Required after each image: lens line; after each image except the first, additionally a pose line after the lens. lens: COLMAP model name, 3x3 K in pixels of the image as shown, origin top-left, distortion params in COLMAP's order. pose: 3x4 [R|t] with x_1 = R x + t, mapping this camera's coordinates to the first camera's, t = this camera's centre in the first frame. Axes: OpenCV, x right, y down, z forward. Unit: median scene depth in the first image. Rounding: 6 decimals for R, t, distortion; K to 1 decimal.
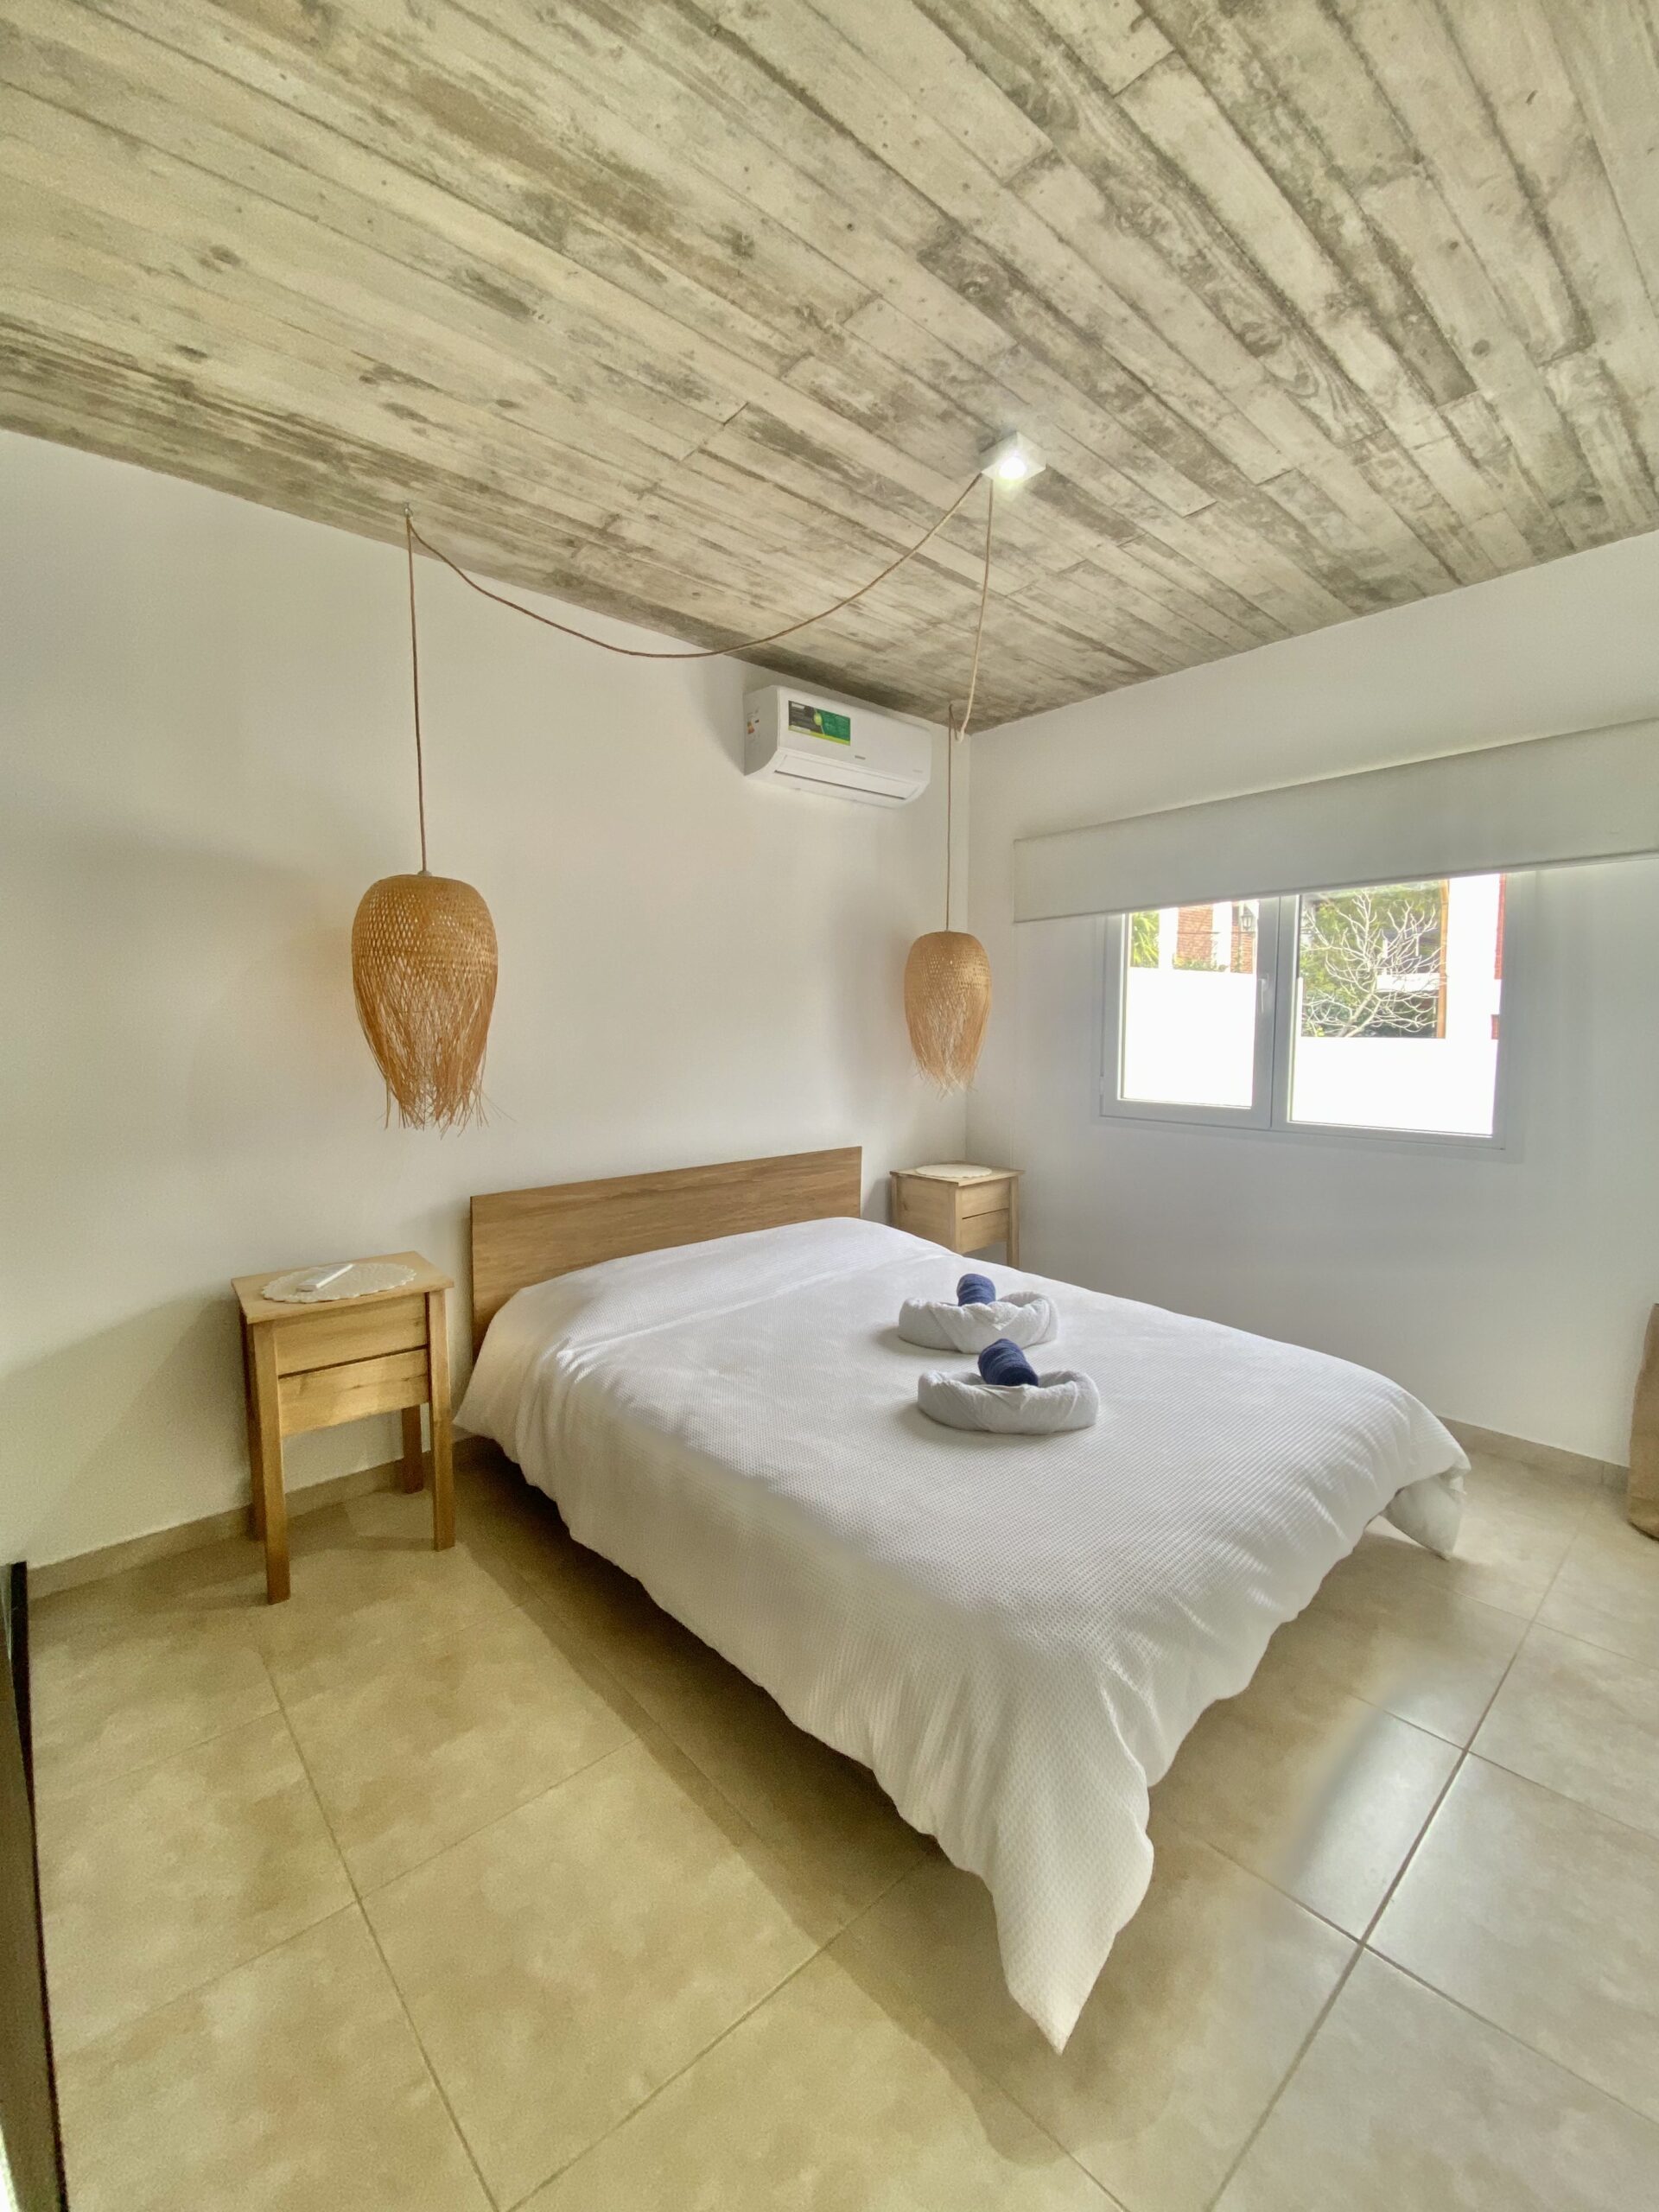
lens RADIAL K [[905.0, 0, 826.5], [0, 905.0, 1103.5], [0, 0, 1]] dist [0.013629, -0.017711]
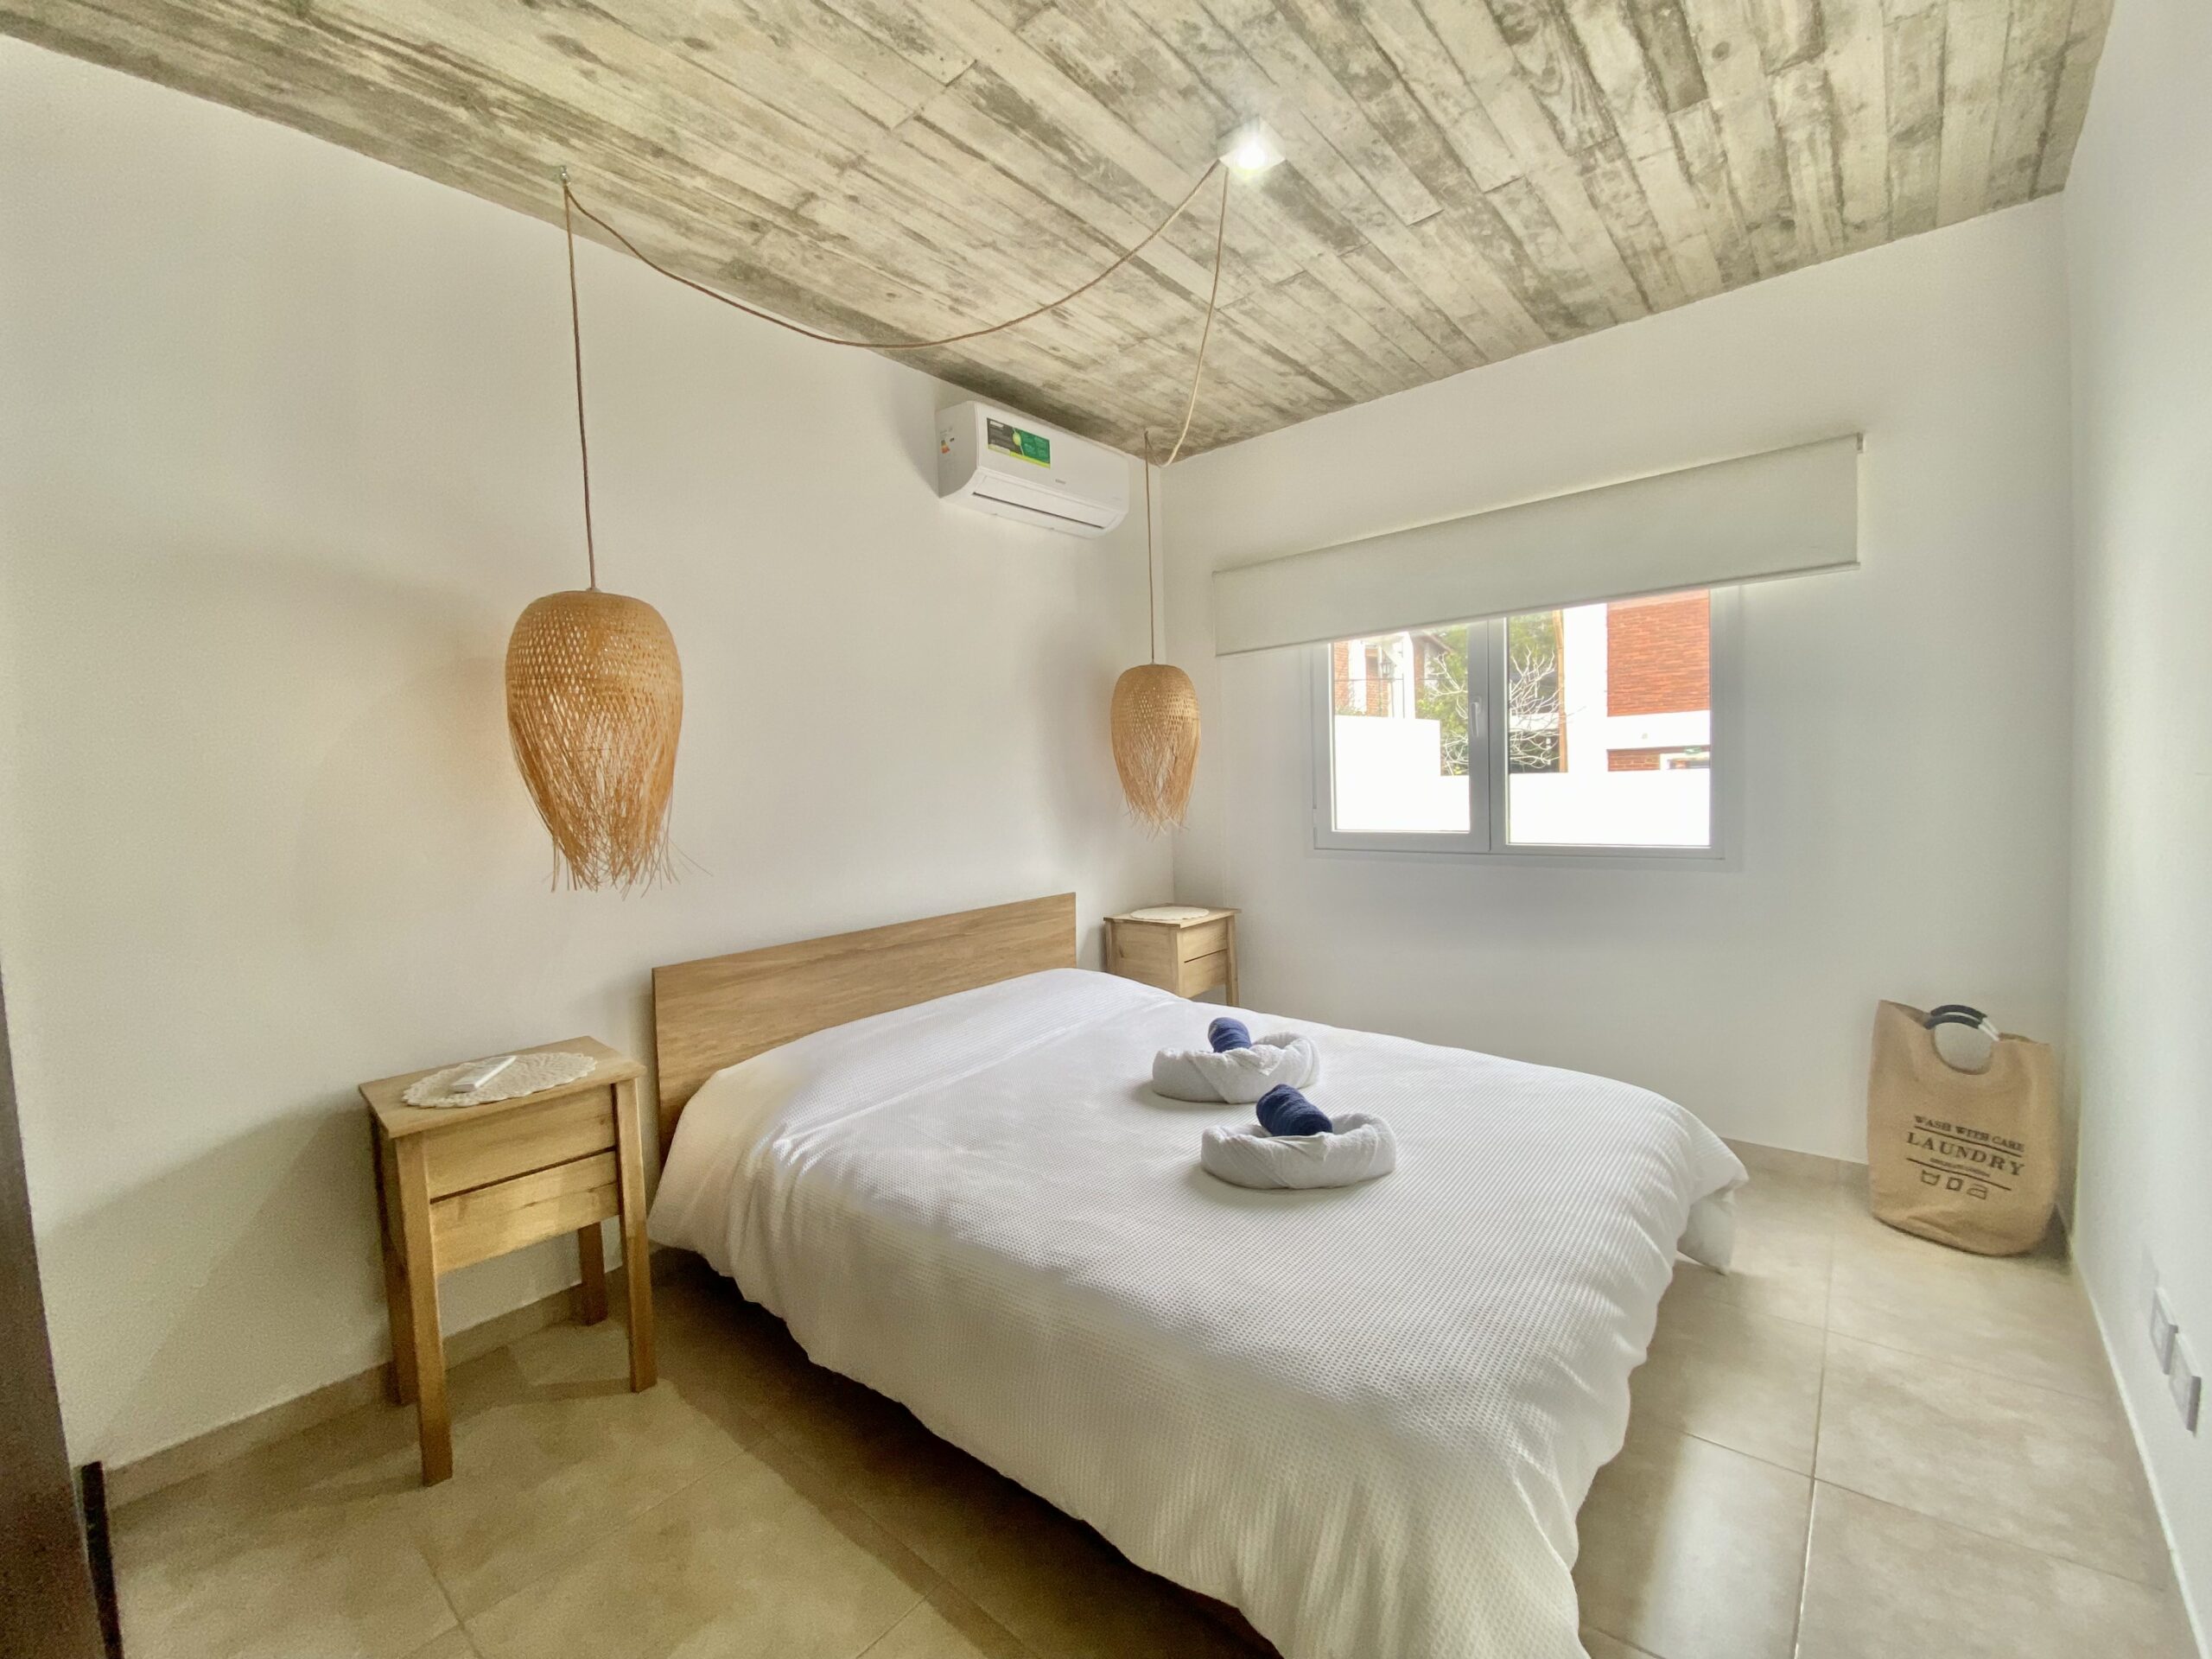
lens RADIAL K [[906.5, 0, 1099.6], [0, 906.5, 830.4], [0, 0, 1]] dist [0.012604, -0.017648]
pose [[0.989942, -0.041664, 0.135202, -0.100106], [0.046135, 0.998481, -0.030110, 0.020854], [-0.133742, 0.036045, 0.990360, 0.099332]]
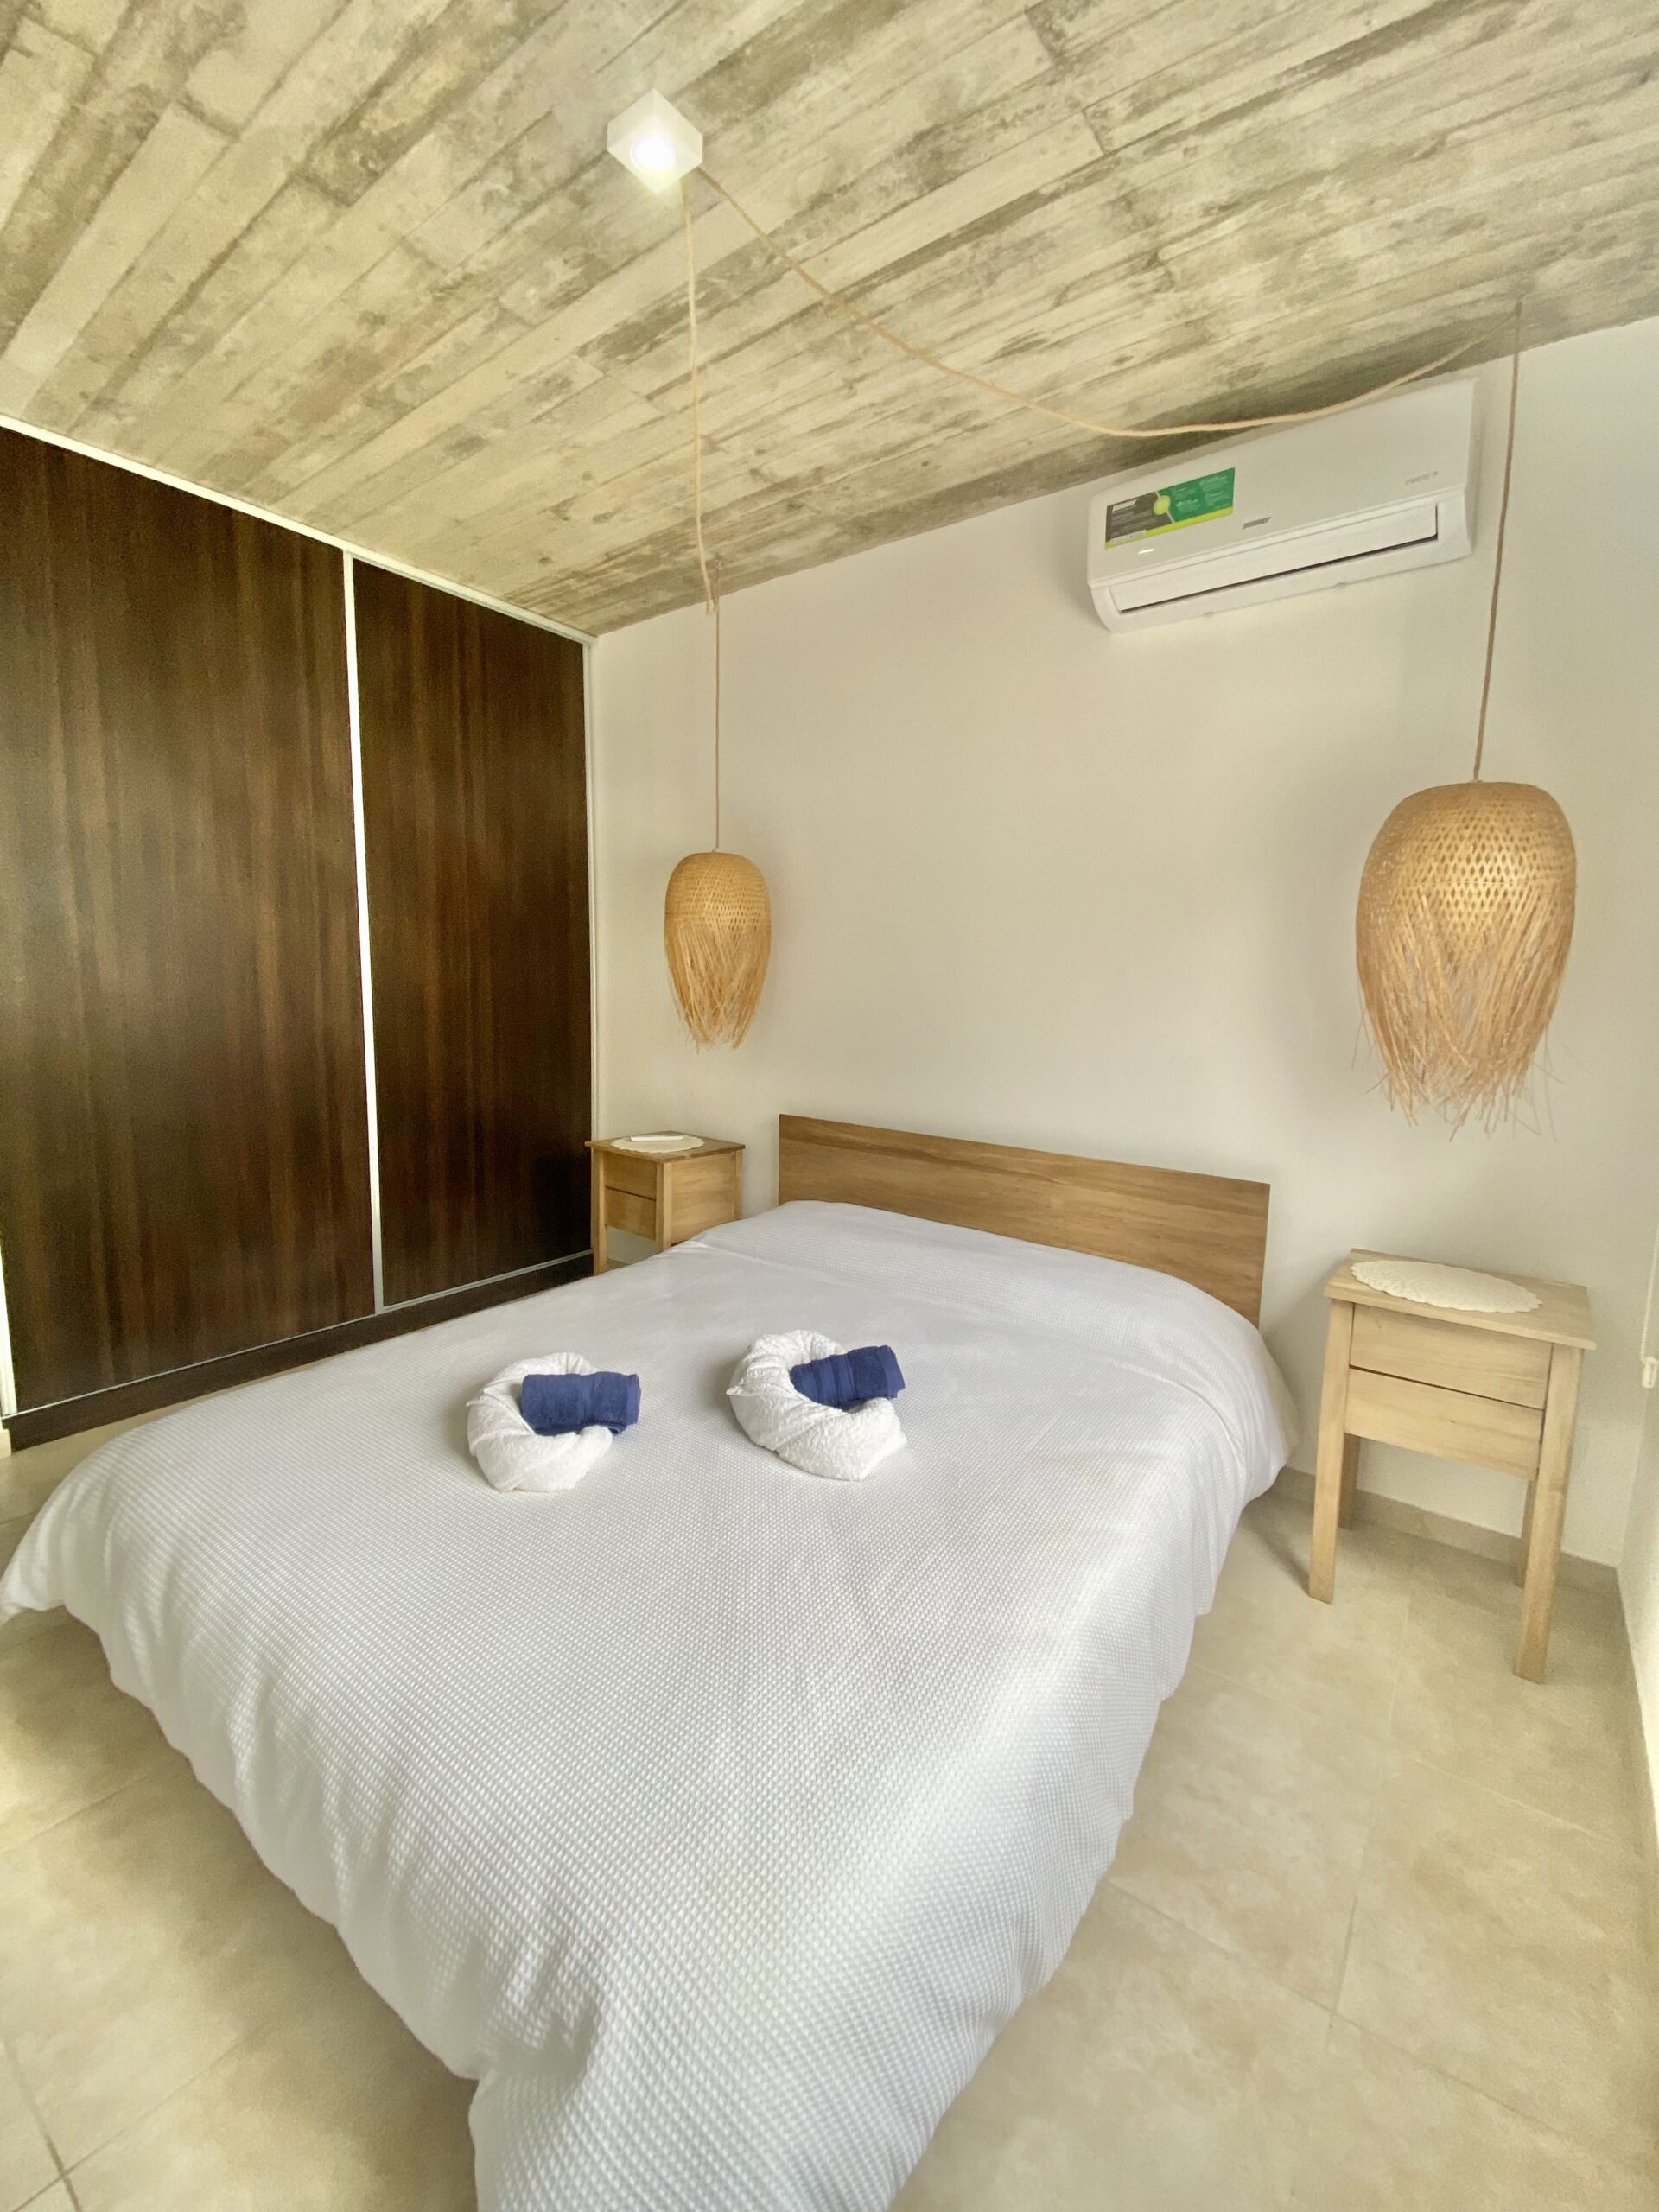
lens RADIAL K [[907.5, 0, 829.0], [0, 907.5, 1103.5], [0, 0, 1]] dist [0.007784, -0.013388]
pose [[0.200067, 0.133691, -0.970618, 0.922203], [-0.114264, 0.987071, 0.112404, -0.061447], [0.973097, 0.088419, 0.212756, 0.959186]]
